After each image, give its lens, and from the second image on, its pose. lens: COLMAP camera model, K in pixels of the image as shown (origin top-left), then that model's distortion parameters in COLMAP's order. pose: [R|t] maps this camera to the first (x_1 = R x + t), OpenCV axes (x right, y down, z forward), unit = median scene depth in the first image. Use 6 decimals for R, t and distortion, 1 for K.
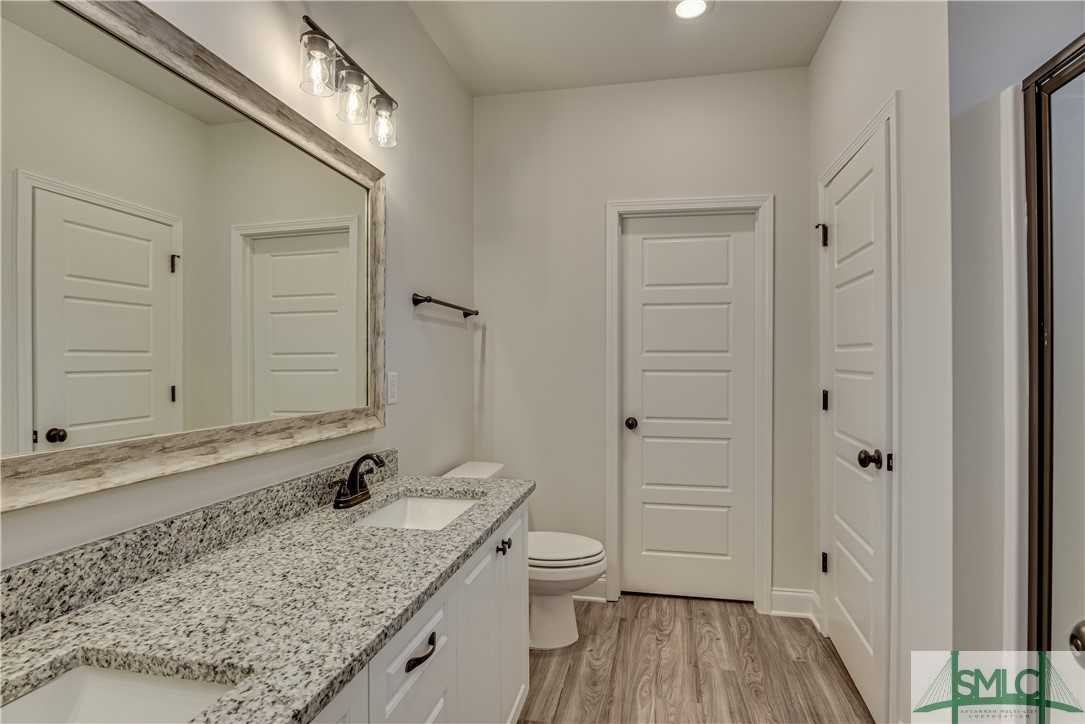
lens RADIAL K [[547.8, 0, 542.5], [0, 547.8, 362.0], [0, 0, 1]] dist [0.003844, 0.000719]
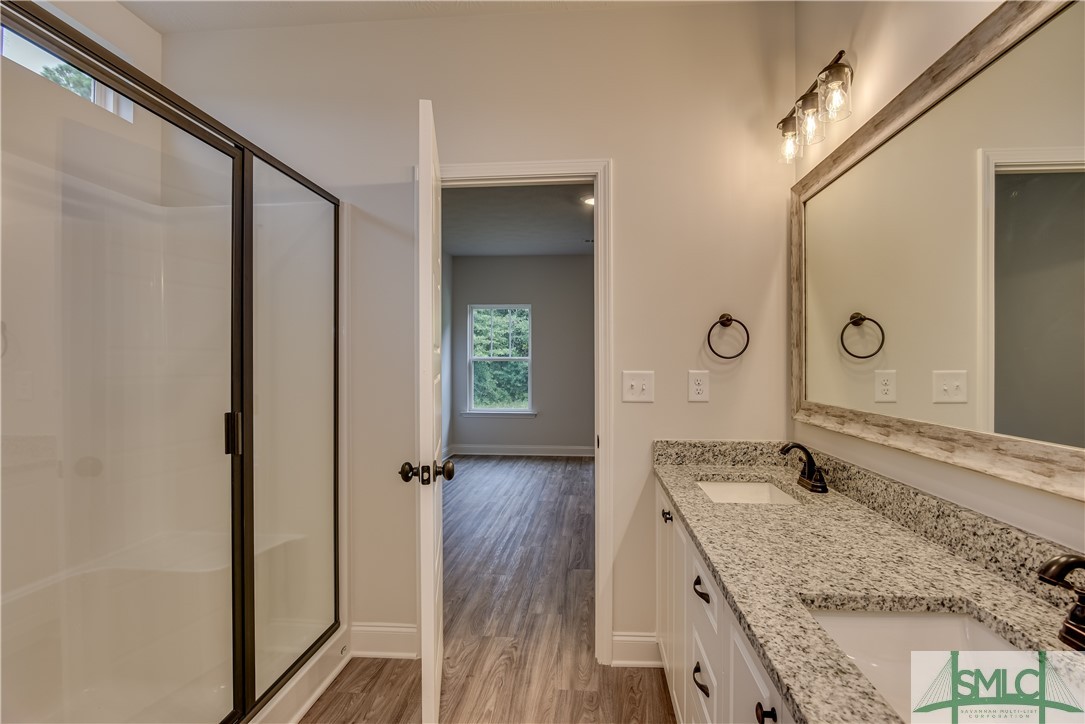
lens RADIAL K [[535.8, 0, 542.5], [0, 535.8, 362.0], [0, 0, 1]] dist [-0.023544, 0.001339]
pose [[-0.993336, 0.005376, -0.115132, 0.255306], [0.006113, 0.999963, -0.006044, 0.004049], [0.115095, -0.006707, -0.993332, 1.923235]]
